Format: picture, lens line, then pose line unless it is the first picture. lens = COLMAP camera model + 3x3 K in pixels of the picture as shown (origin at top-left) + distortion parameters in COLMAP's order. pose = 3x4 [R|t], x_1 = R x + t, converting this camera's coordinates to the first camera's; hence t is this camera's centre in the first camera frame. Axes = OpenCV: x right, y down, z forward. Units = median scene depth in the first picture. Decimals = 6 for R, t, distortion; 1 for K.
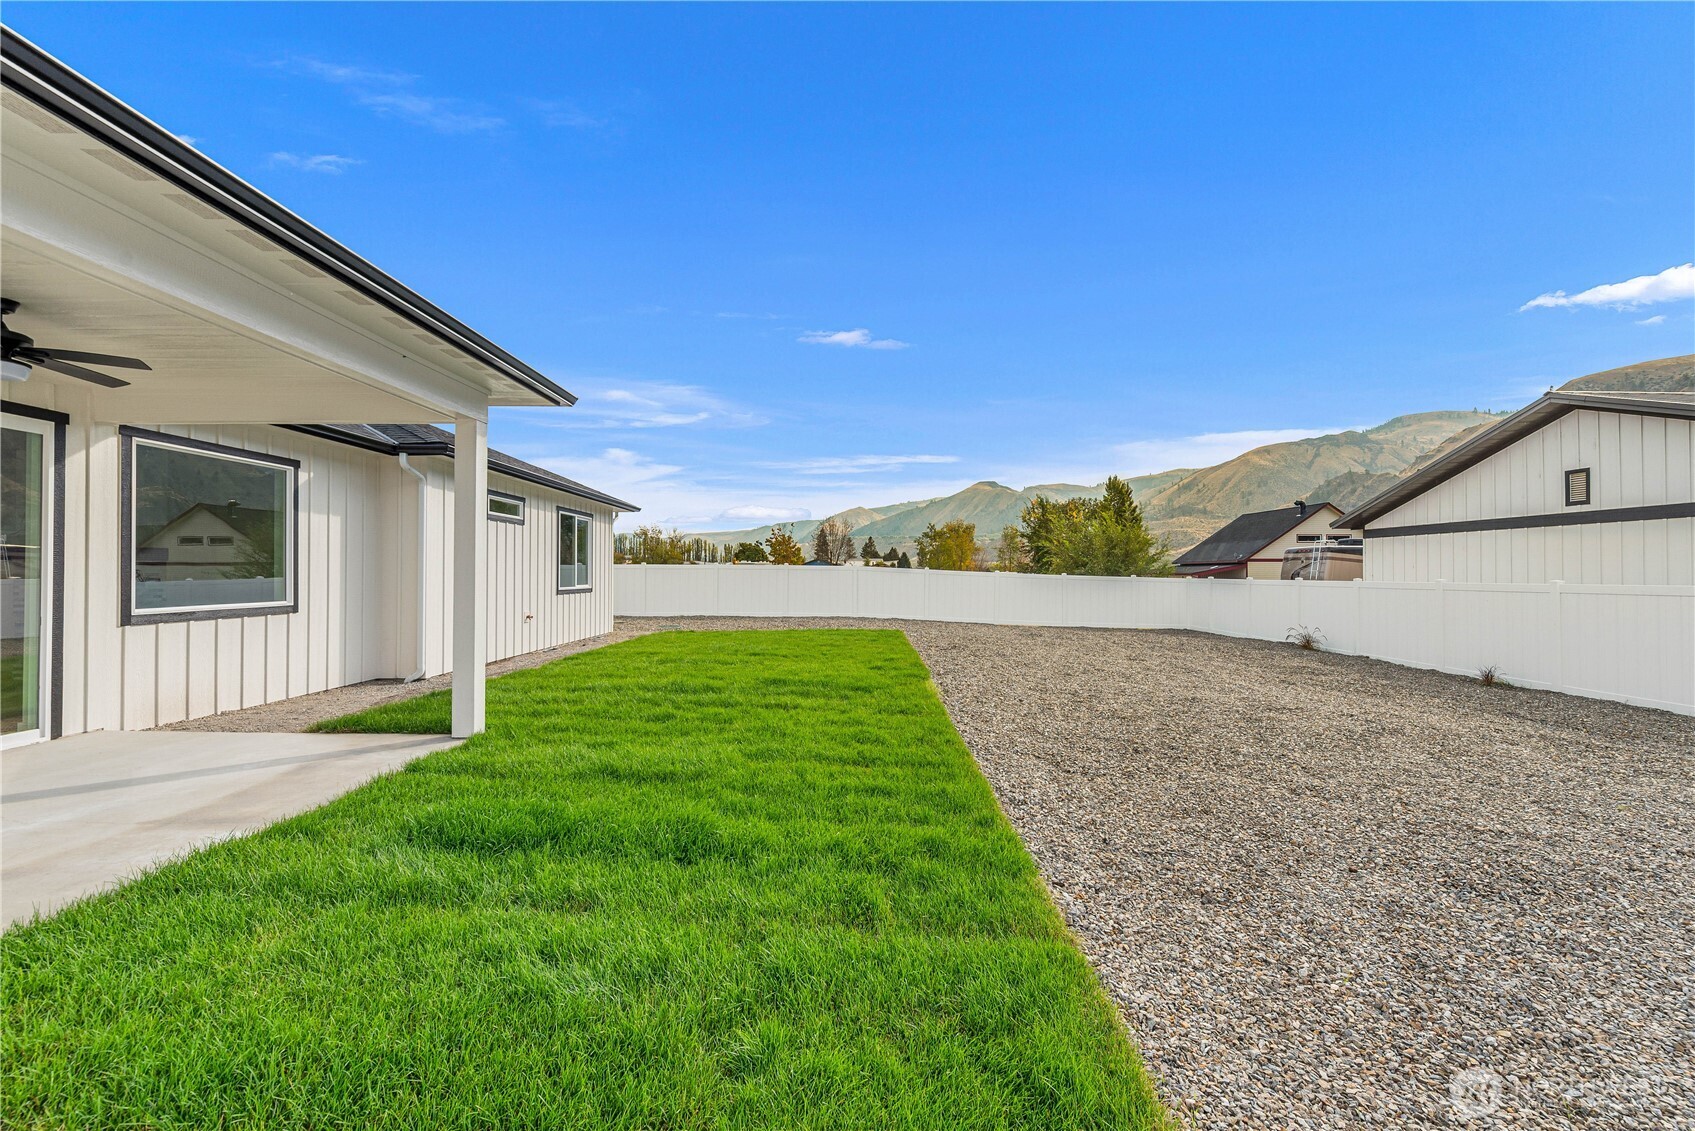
lens RADIAL K [[741.2, 0, 856.9], [0, 741.2, 567.7], [0, 0, 1]] dist [0.004816, -0.000901]
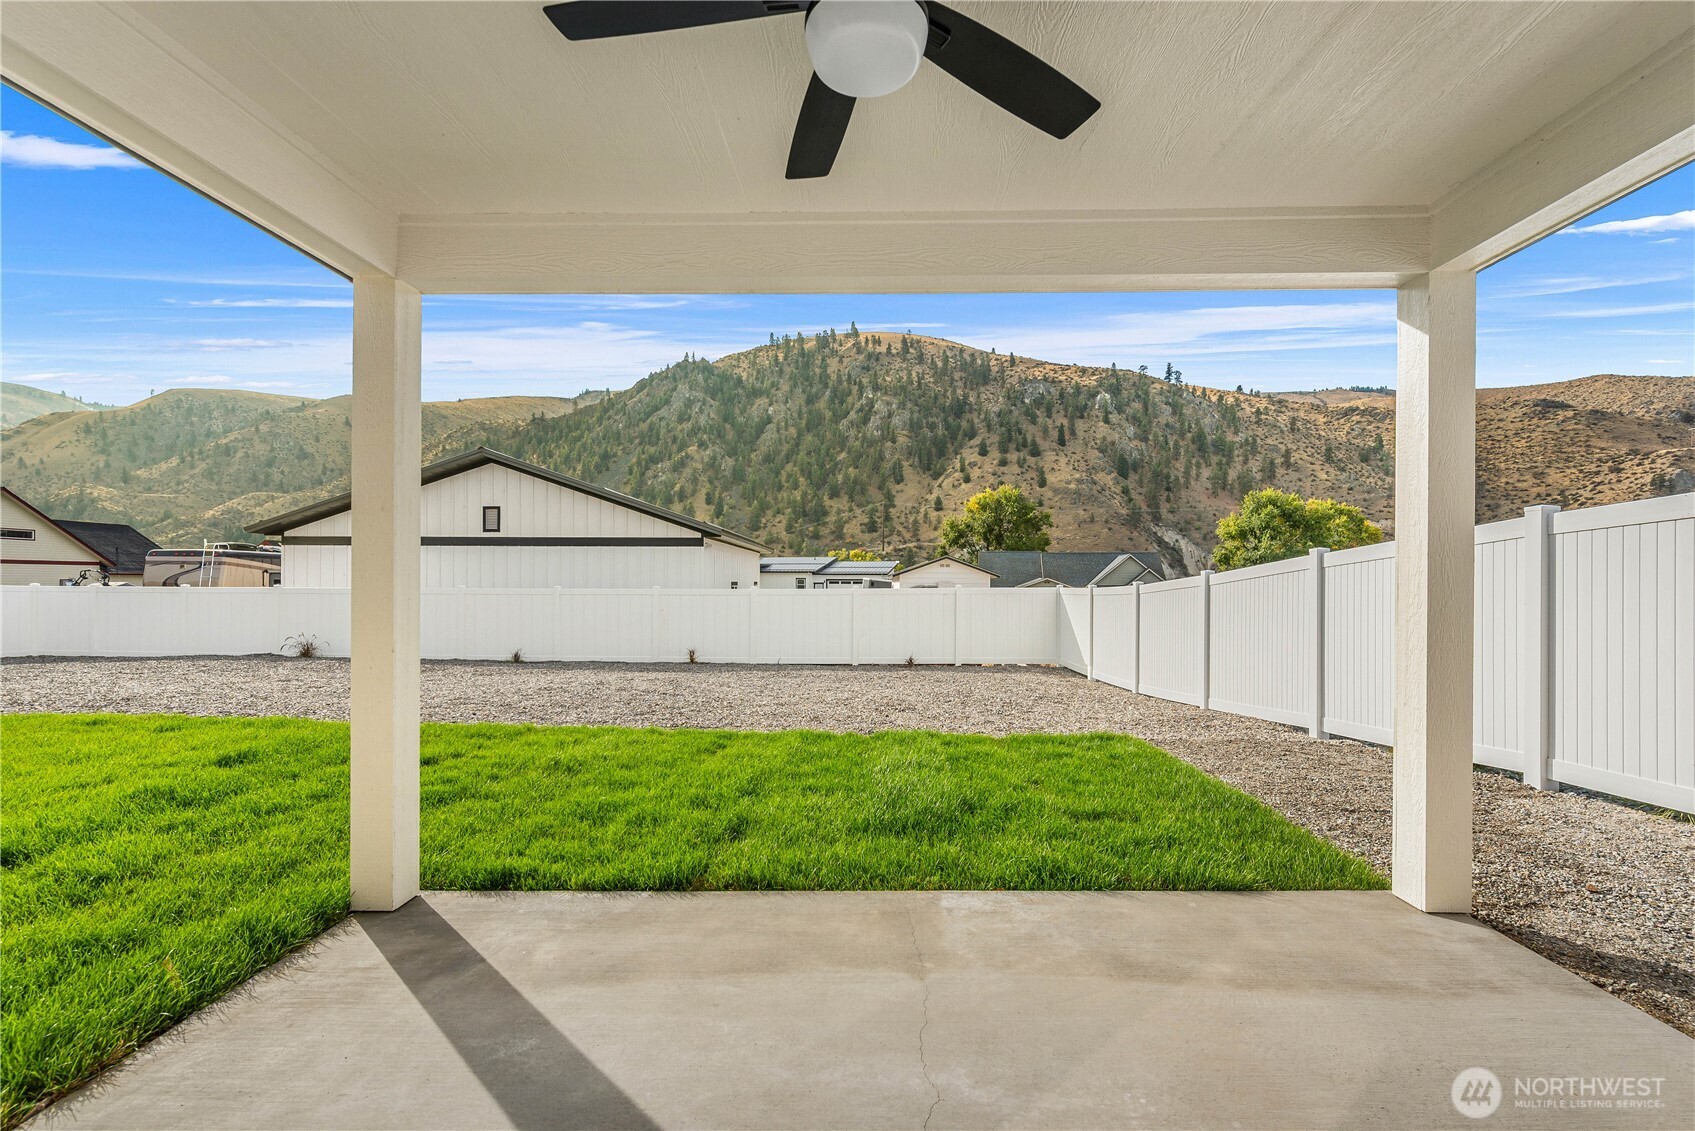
lens RADIAL K [[741.2, 0, 854.5], [0, 741.2, 586.5], [0, 0, 1]] dist [0.004816, -0.000901]
pose [[0.060420, -0.005768, 0.998156, -0.229281], [-0.013172, 0.999892, 0.006575, -0.000284], [-0.998086, -0.013545, 0.060337, 0.147312]]
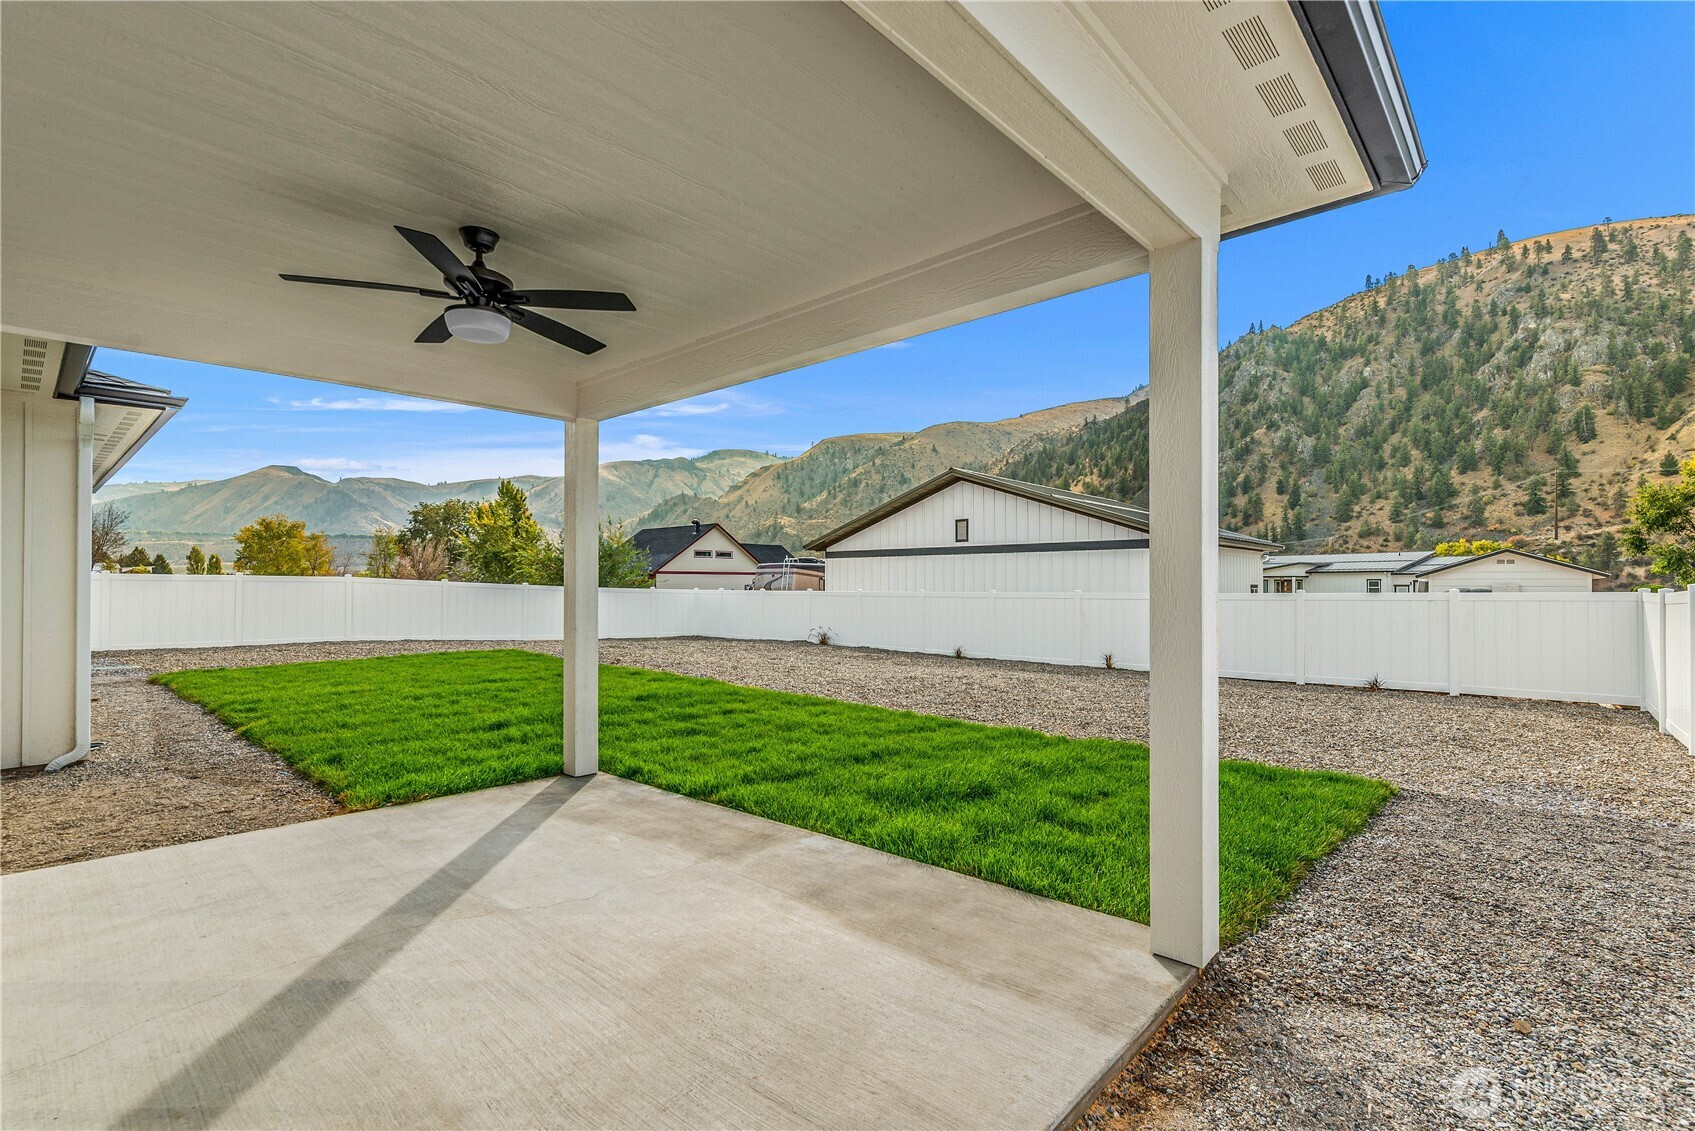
lens RADIAL K [[765.4, 0, 859.0], [0, 765.4, 593.8], [0, 0, 1]] dist [0.011638, -0.003025]
pose [[0.686509, -0.010016, 0.727052, -0.216721], [-0.005351, 0.999808, 0.018825, -0.002772], [-0.727102, -0.016814, 0.686324, 0.030807]]
